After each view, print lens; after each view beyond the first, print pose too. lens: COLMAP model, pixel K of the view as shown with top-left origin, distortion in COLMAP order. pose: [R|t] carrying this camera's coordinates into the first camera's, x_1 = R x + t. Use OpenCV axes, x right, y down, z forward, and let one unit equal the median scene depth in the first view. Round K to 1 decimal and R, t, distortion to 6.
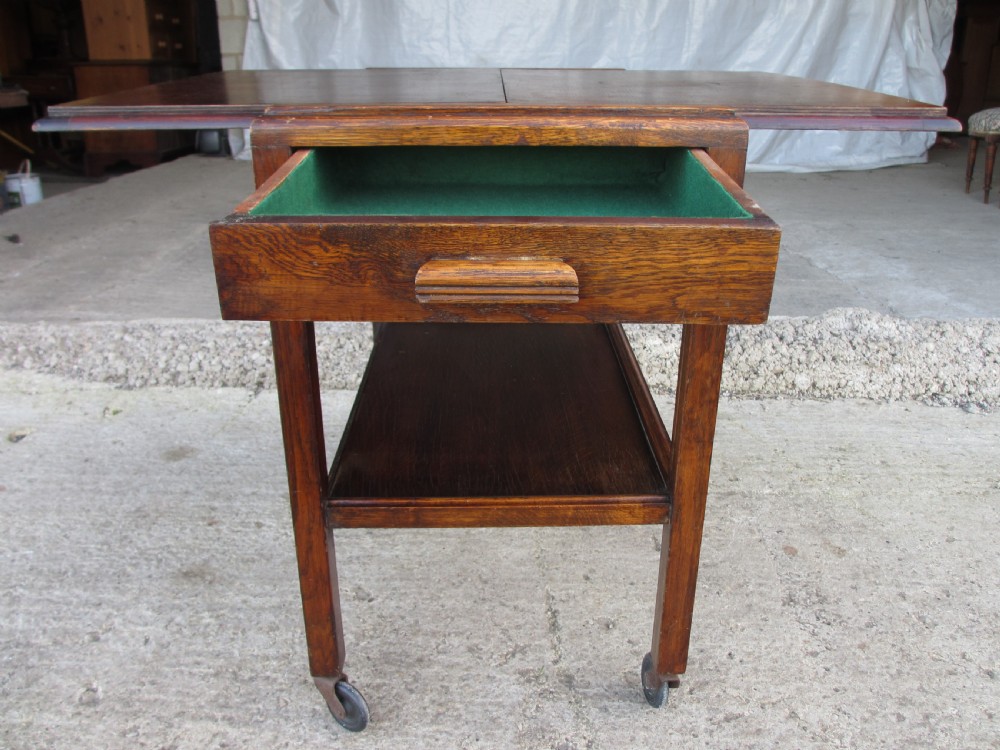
lens RADIAL K [[827.4, 0, 509.1], [0, 827.4, 372.3], [0, 0, 1]] dist [-0.044928, 0.009052]
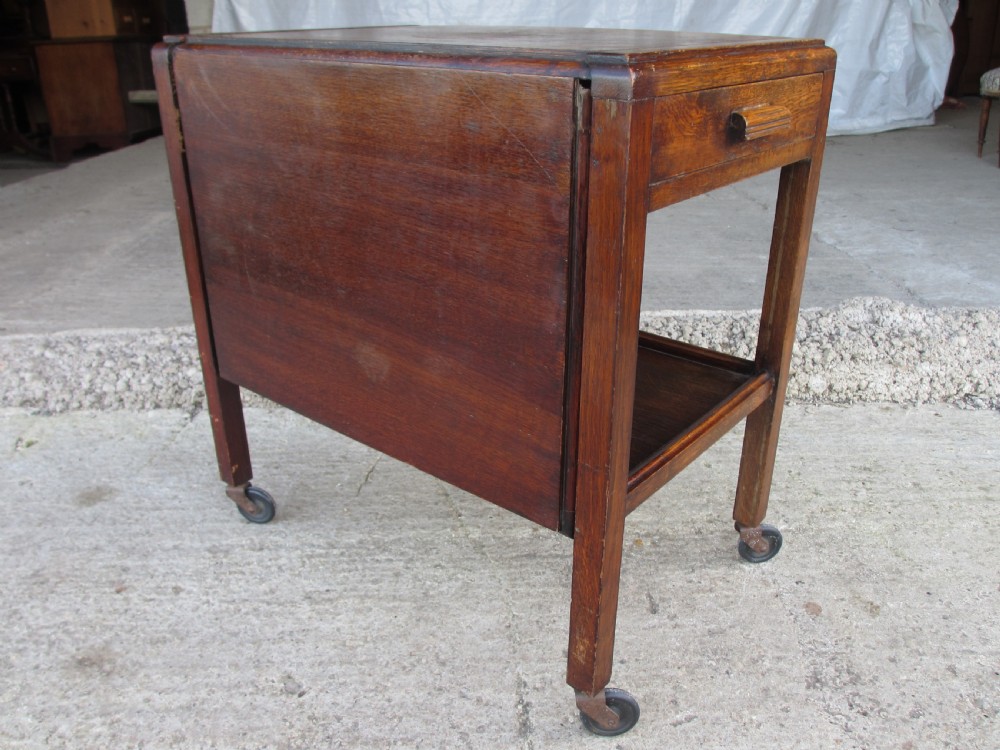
lens RADIAL K [[827.4, 0, 507.5], [0, 827.4, 381.4], [0, 0, 1]] dist [-0.044928, 0.009052]
pose [[0.999685, -0.025066, -0.001192, 0.039442], [0.025094, 0.998719, 0.043934, -0.055845], [0.000089, -0.043950, 0.999034, 0.179078]]
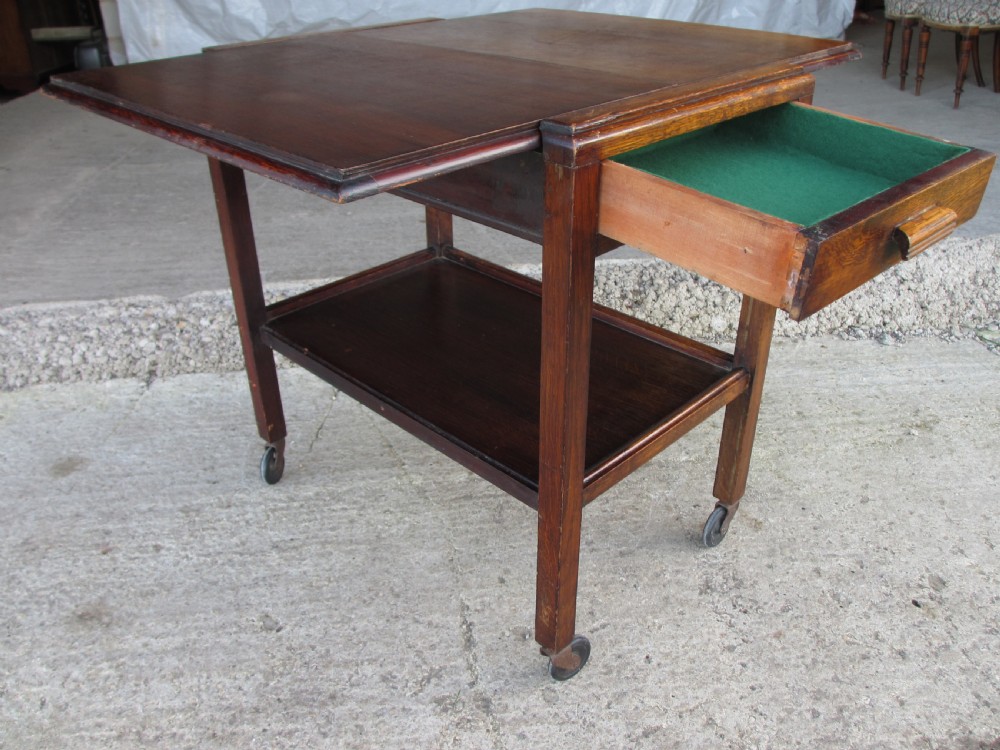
lens RADIAL K [[827.4, 0, 503.6], [0, 827.4, 374.5], [0, 0, 1]] dist [-0.044928, 0.009052]
pose [[0.994637, -0.078269, 0.067617, 0.045529], [0.068580, 0.988425, 0.135326, -0.114634], [-0.077426, -0.129963, 0.988491, 0.062219]]
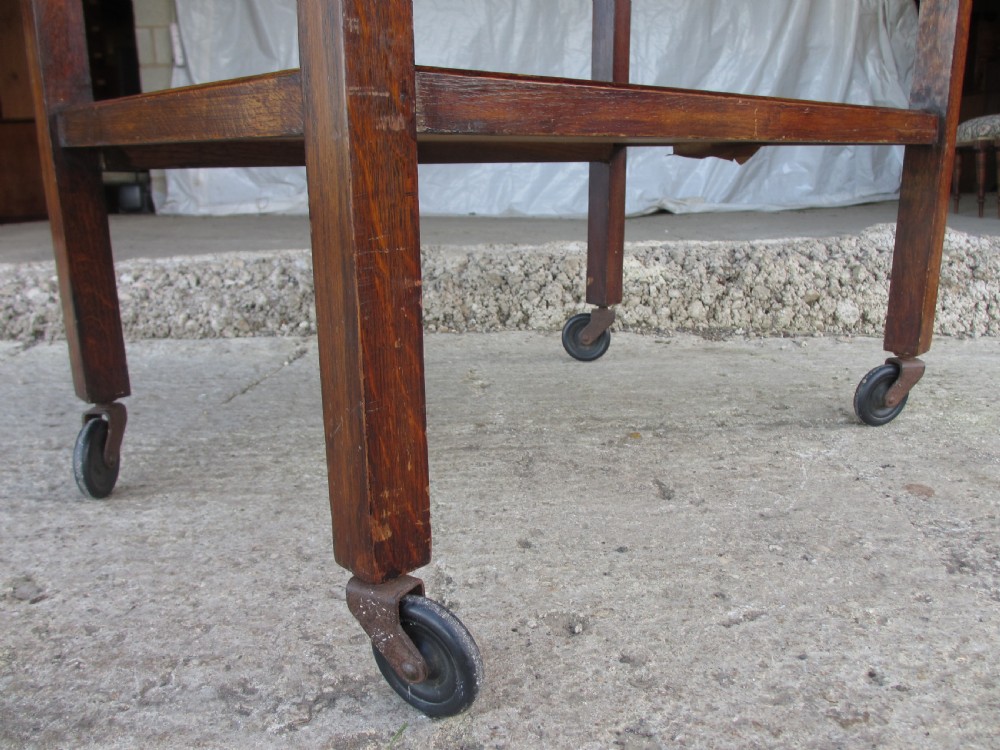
lens RADIAL K [[827.4, 0, 505.2], [0, 827.4, 369.1], [0, 0, 1]] dist [-0.044928, 0.009052]
pose [[0.998687, -0.039441, 0.032696, 0.065839], [0.043390, 0.990500, -0.130489, 0.195653], [-0.027238, 0.131736, 0.990911, 0.478783]]
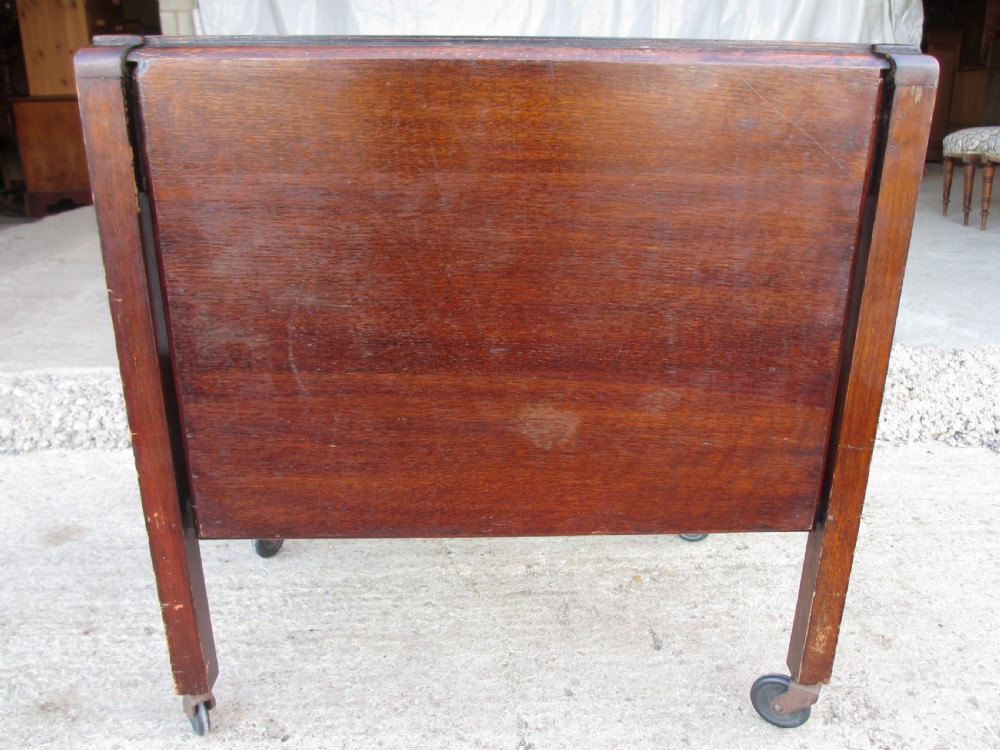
lens RADIAL K [[827.4, 0, 506.4], [0, 827.4, 379.4], [0, 0, 1]] dist [-0.044928, 0.009052]
pose [[0.999110, -0.025537, 0.033568, 0.015762], [0.026693, 0.999050, -0.034459, -0.018224], [-0.032656, 0.035324, 0.998842, 0.206546]]
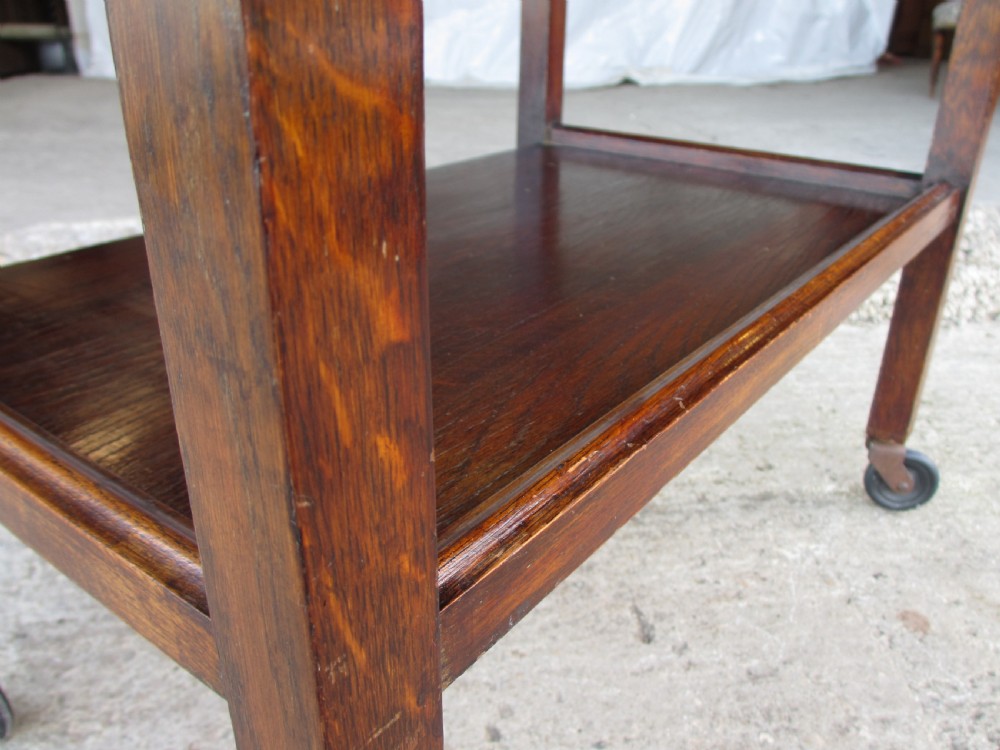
lens RADIAL K [[827.4, 0, 502.1], [0, 827.4, 372.3], [0, 0, 1]] dist [-0.044928, 0.009052]
pose [[0.996129, -0.042808, 0.076772, 0.068187], [0.038532, 0.997667, 0.056349, 0.033780], [-0.079006, -0.053173, 0.995455, 0.541752]]
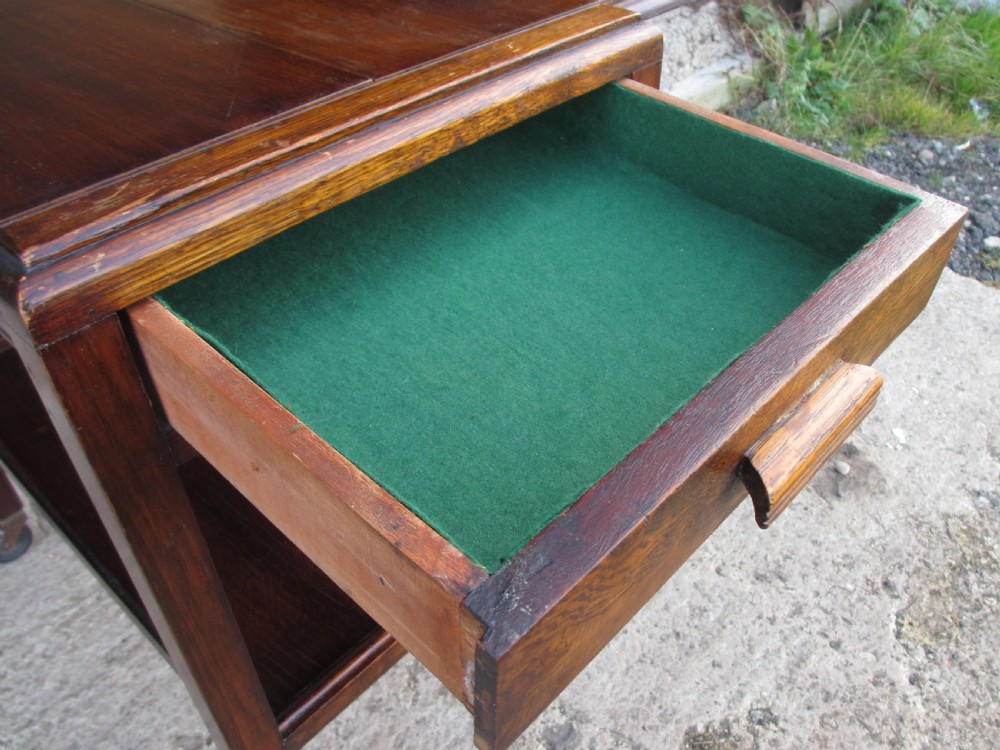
lens RADIAL K [[827.4, 0, 494.1], [0, 827.4, 369.0], [0, 0, 1]] dist [-0.044928, 0.009052]
pose [[0.693729, -0.470542, 0.545280, -0.206222], [0.314236, 0.878967, 0.358709, -0.183158], [-0.648071, -0.077500, 0.757626, 0.259491]]
